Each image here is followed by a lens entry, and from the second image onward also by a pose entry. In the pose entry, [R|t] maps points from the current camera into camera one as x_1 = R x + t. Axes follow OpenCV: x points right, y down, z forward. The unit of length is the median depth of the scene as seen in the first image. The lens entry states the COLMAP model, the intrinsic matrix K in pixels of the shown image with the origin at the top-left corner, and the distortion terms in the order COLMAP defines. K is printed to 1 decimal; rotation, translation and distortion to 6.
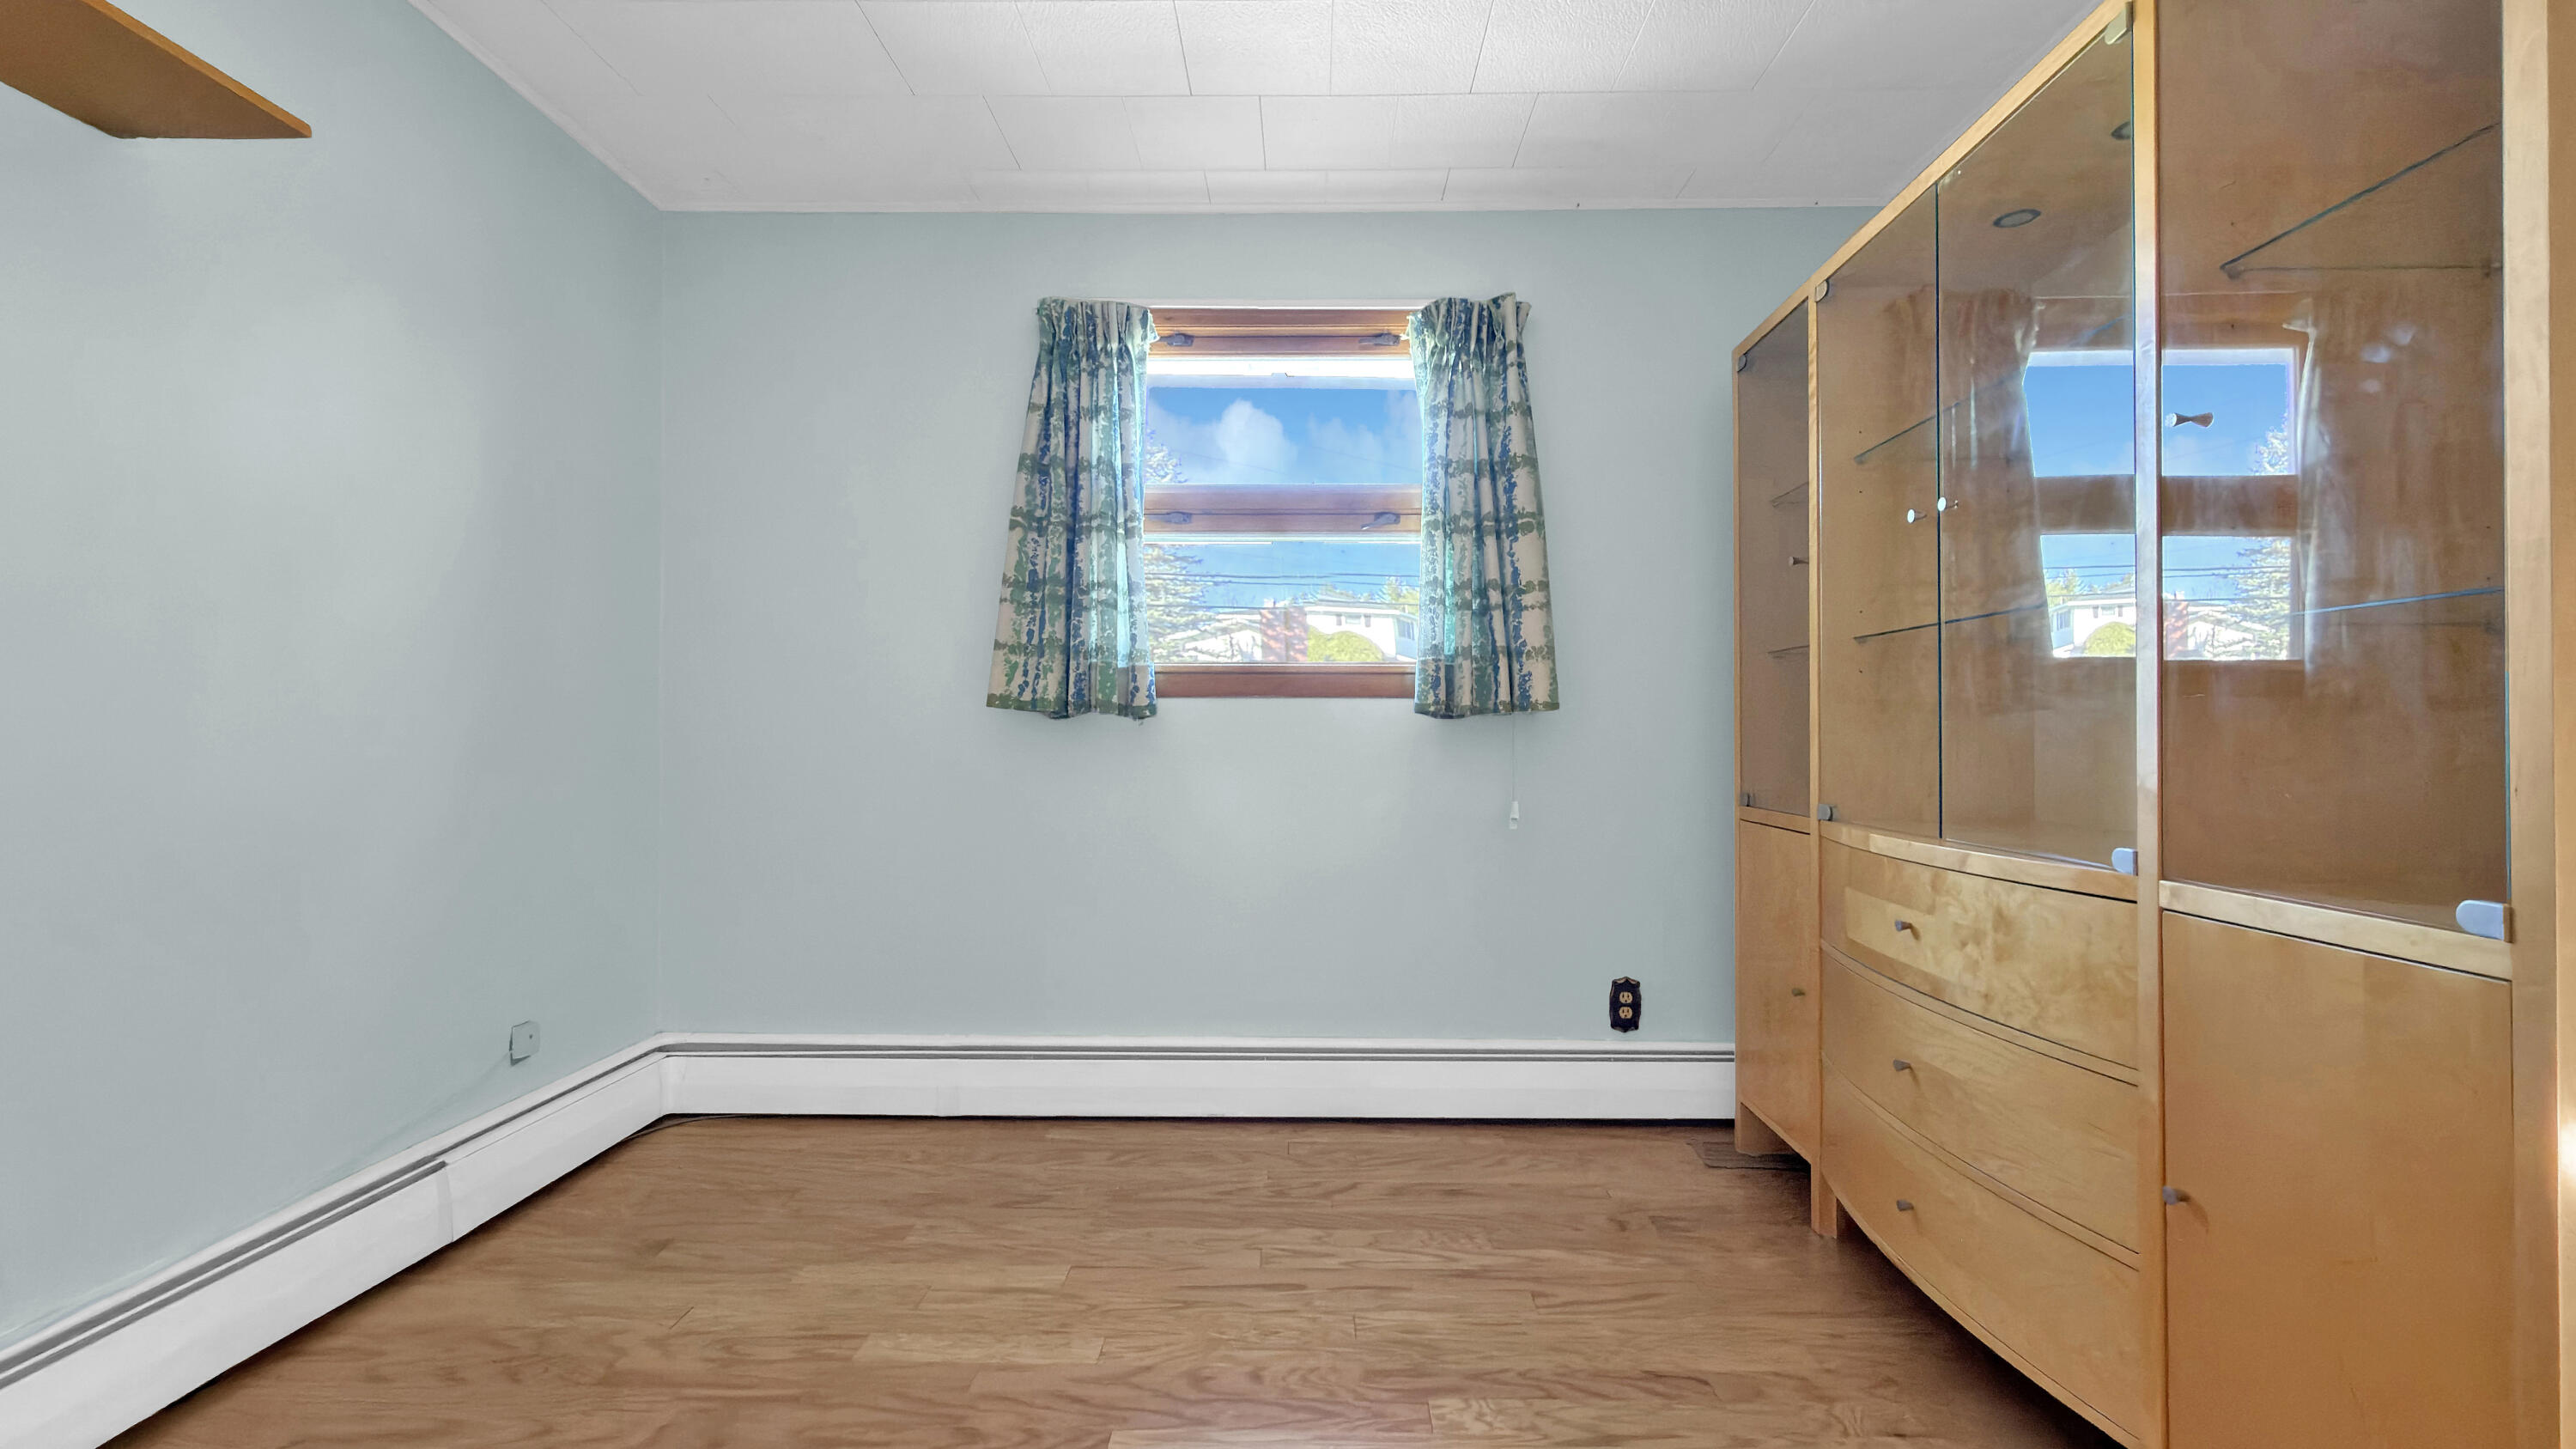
lens RADIAL K [[1054.4, 0, 1288.0], [0, 1054.4, 724.5], [0, 0, 1]] dist [0.000591, -0.000304]
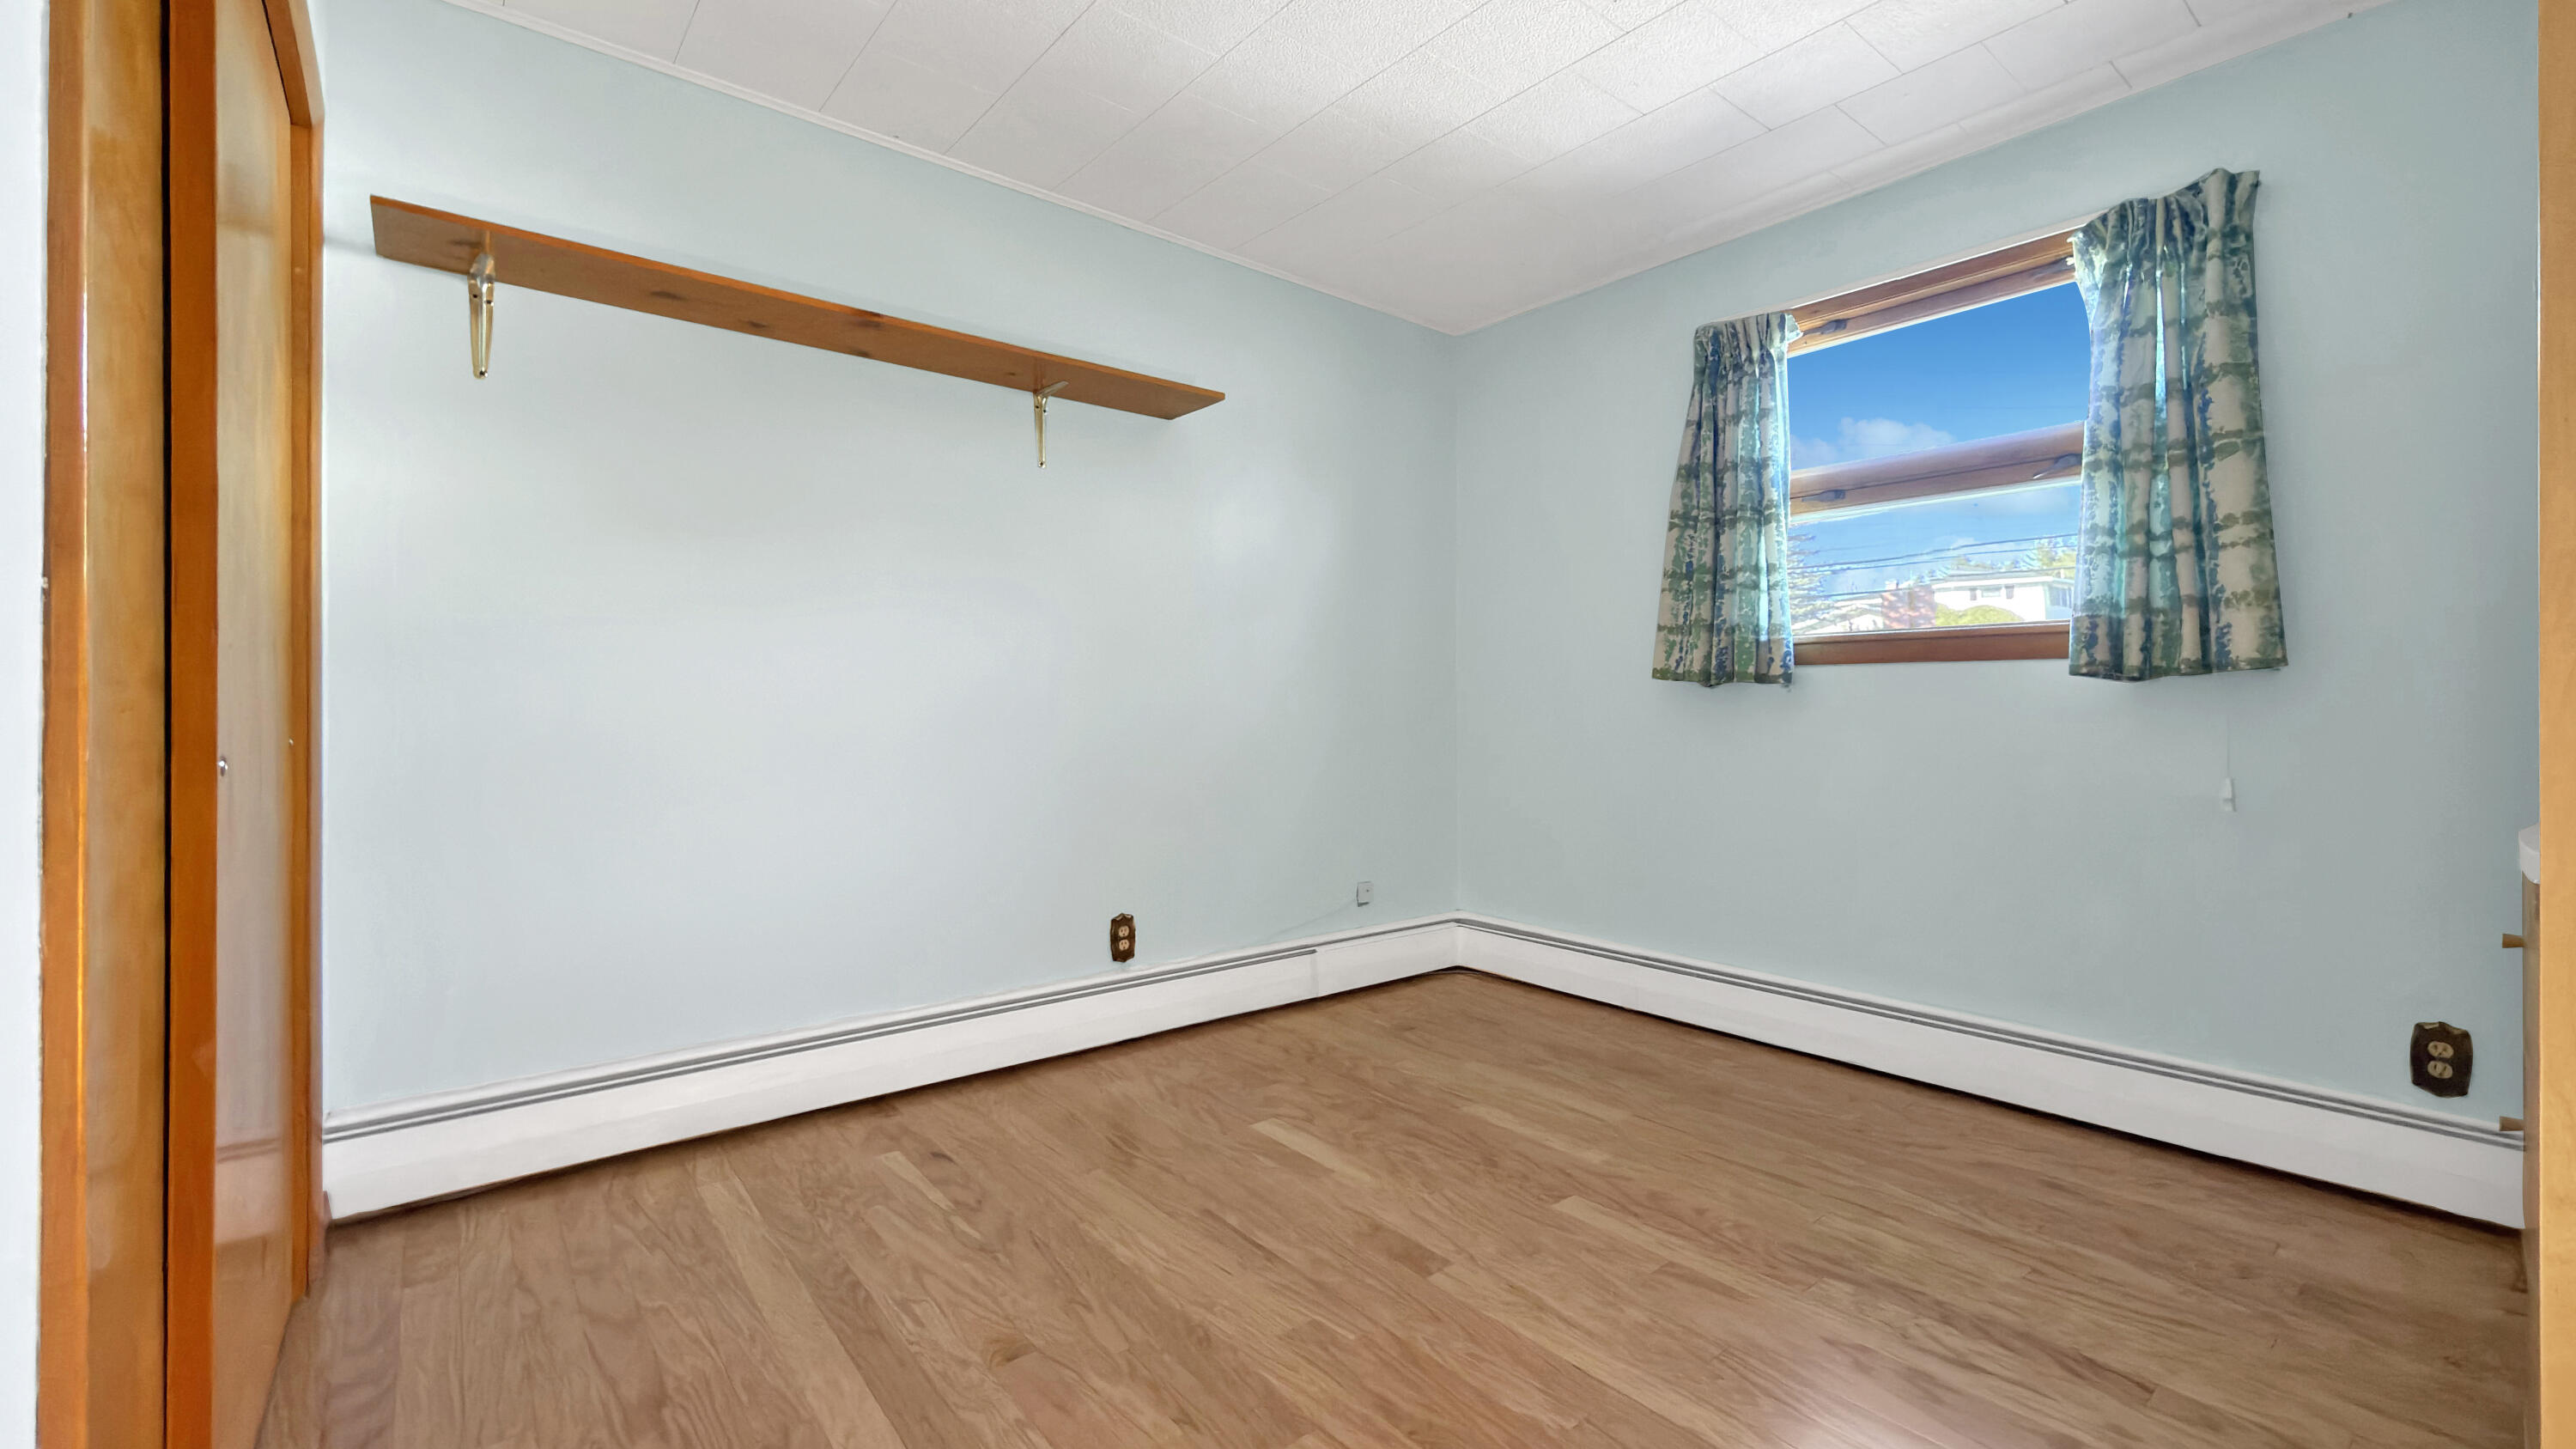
lens RADIAL K [[1058.3, 0, 1288.5], [0, 1058.3, 706.9], [0, 0, 1]] dist [-0.000676, -0.000279]
pose [[0.641434, -0.001270, -0.767177, 0.385264], [0.008546, 0.999948, 0.005490, 0.005608], [0.767130, -0.010078, 0.641412, -0.107078]]
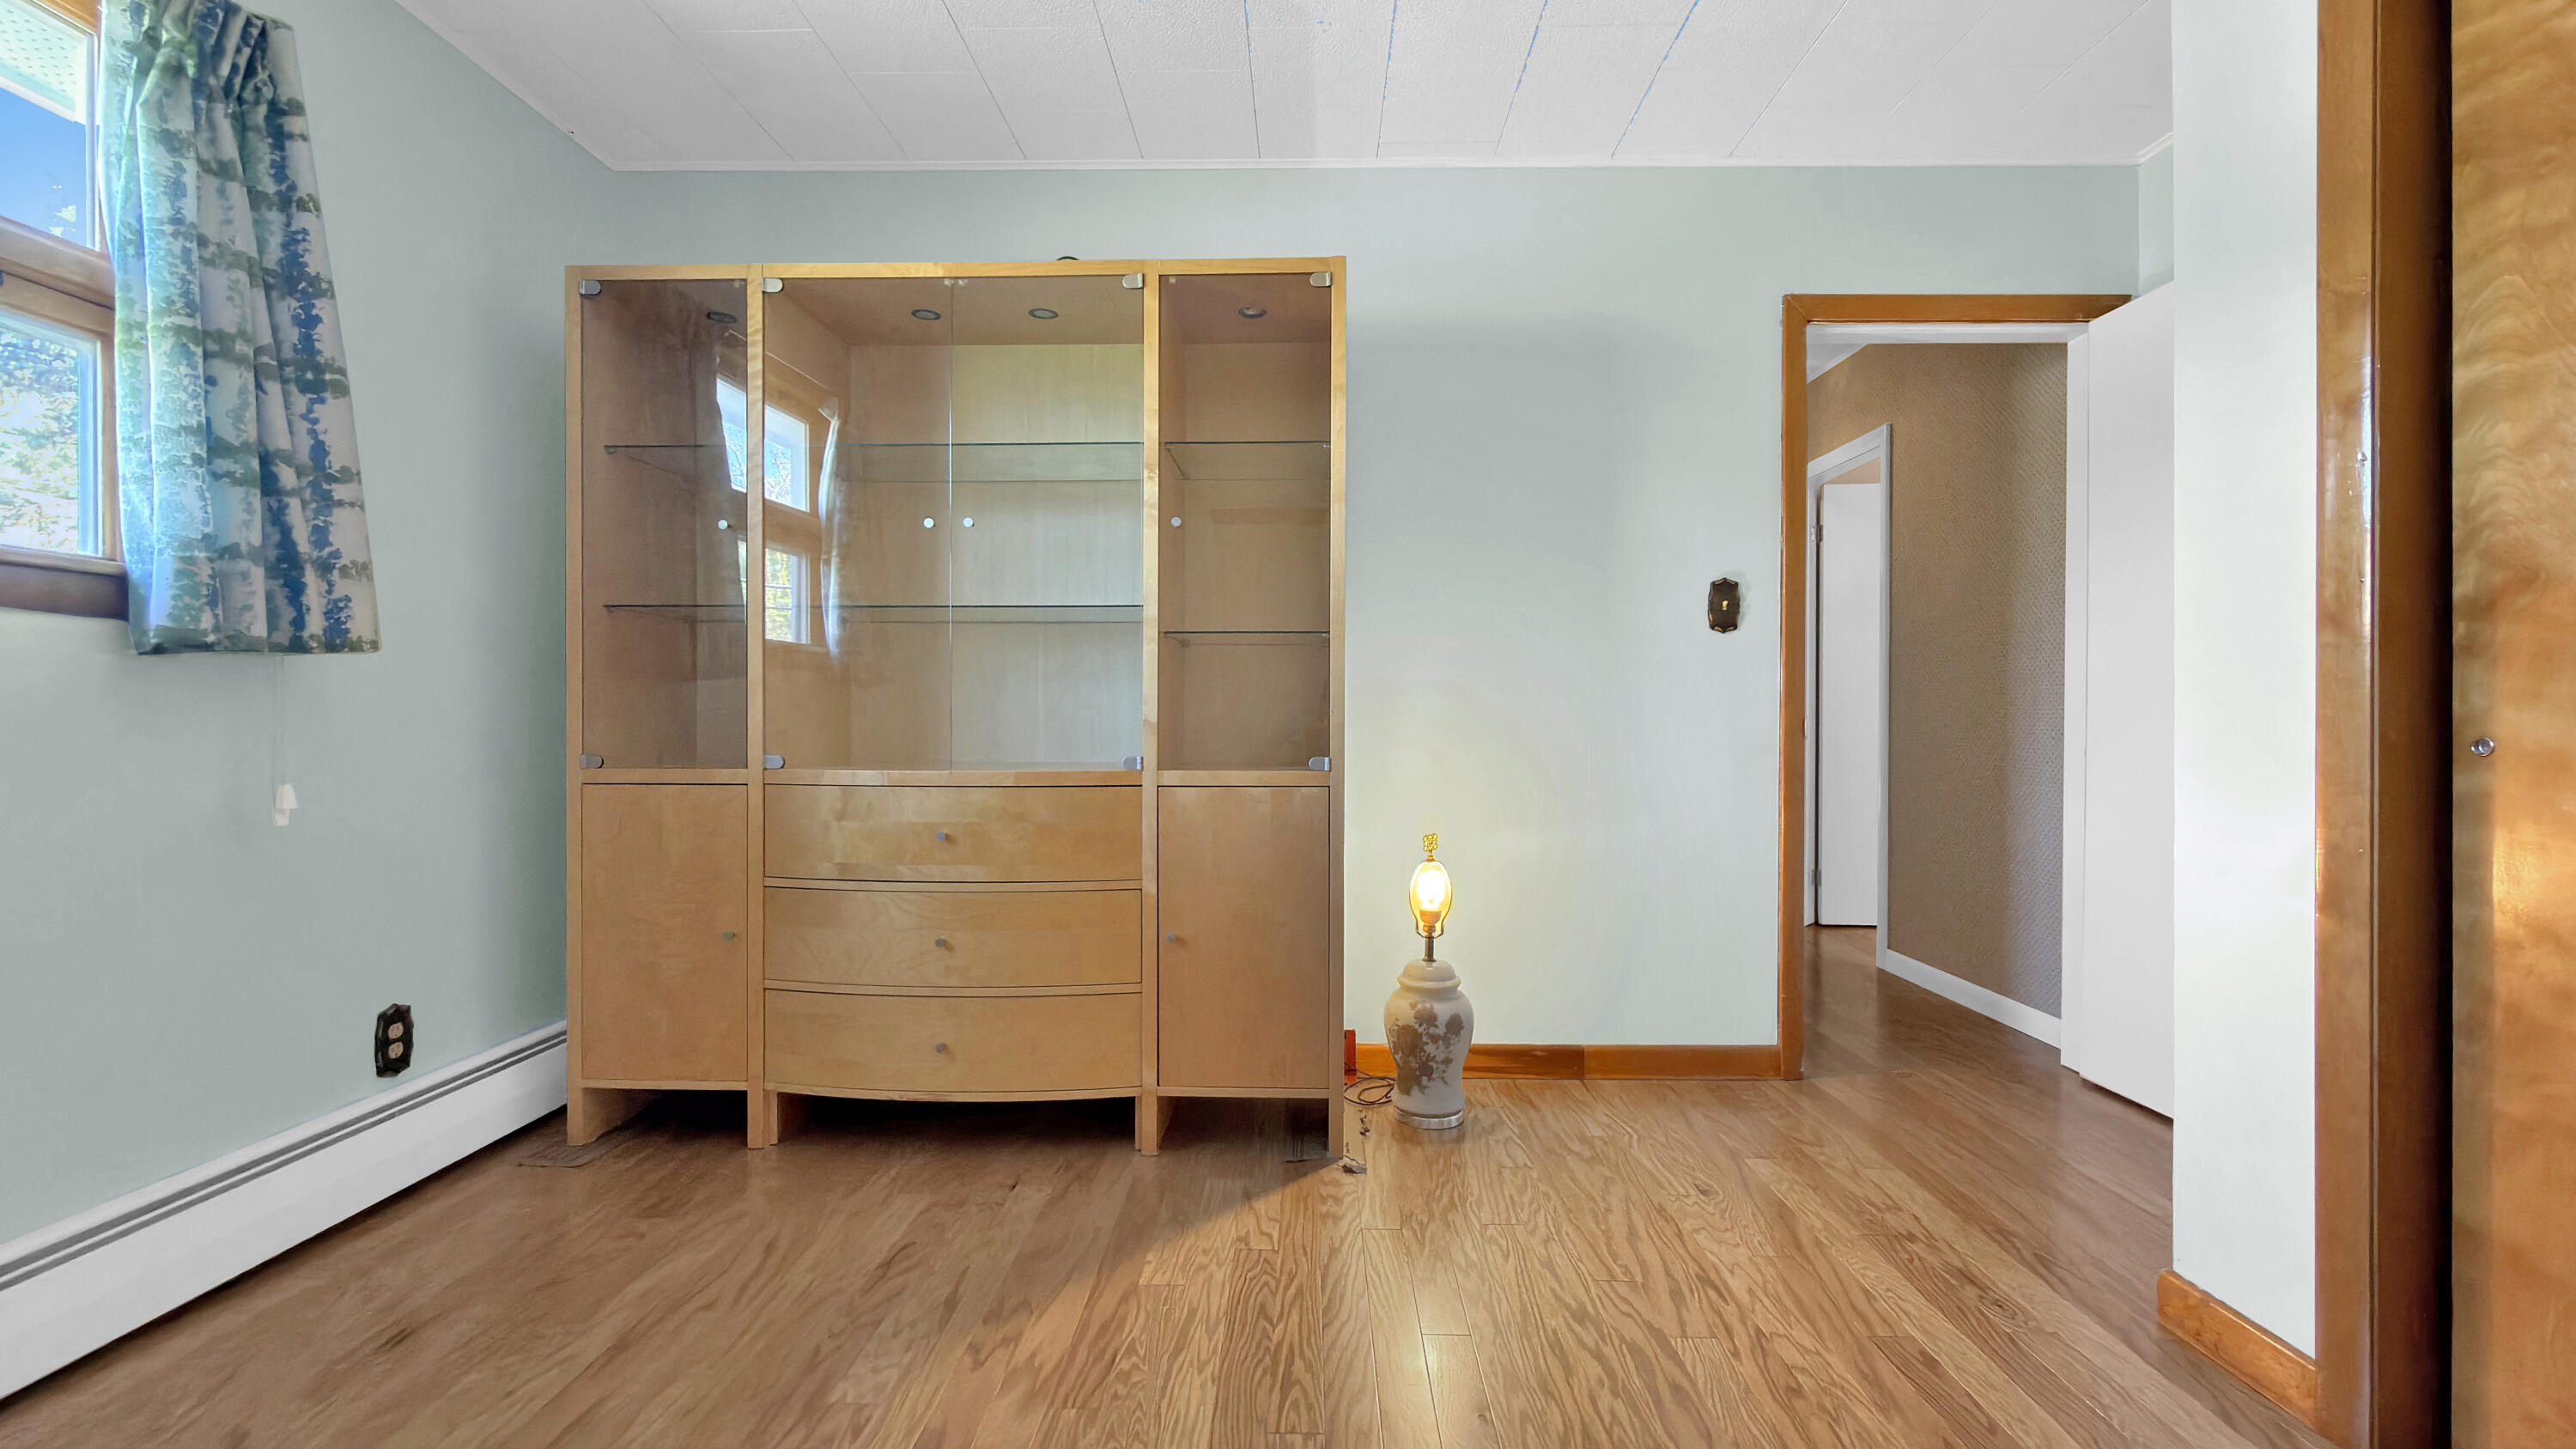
lens RADIAL K [[1054.4, 0, 1288.0], [0, 1054.4, 724.5], [0, 0, 1]] dist [0.000591, -0.000304]
pose [[-0.001331, -0.005493, 0.999984, -0.466448], [-0.008508, 0.999949, 0.005482, 0.026280], [-0.999963, -0.008501, -0.001378, 0.363269]]
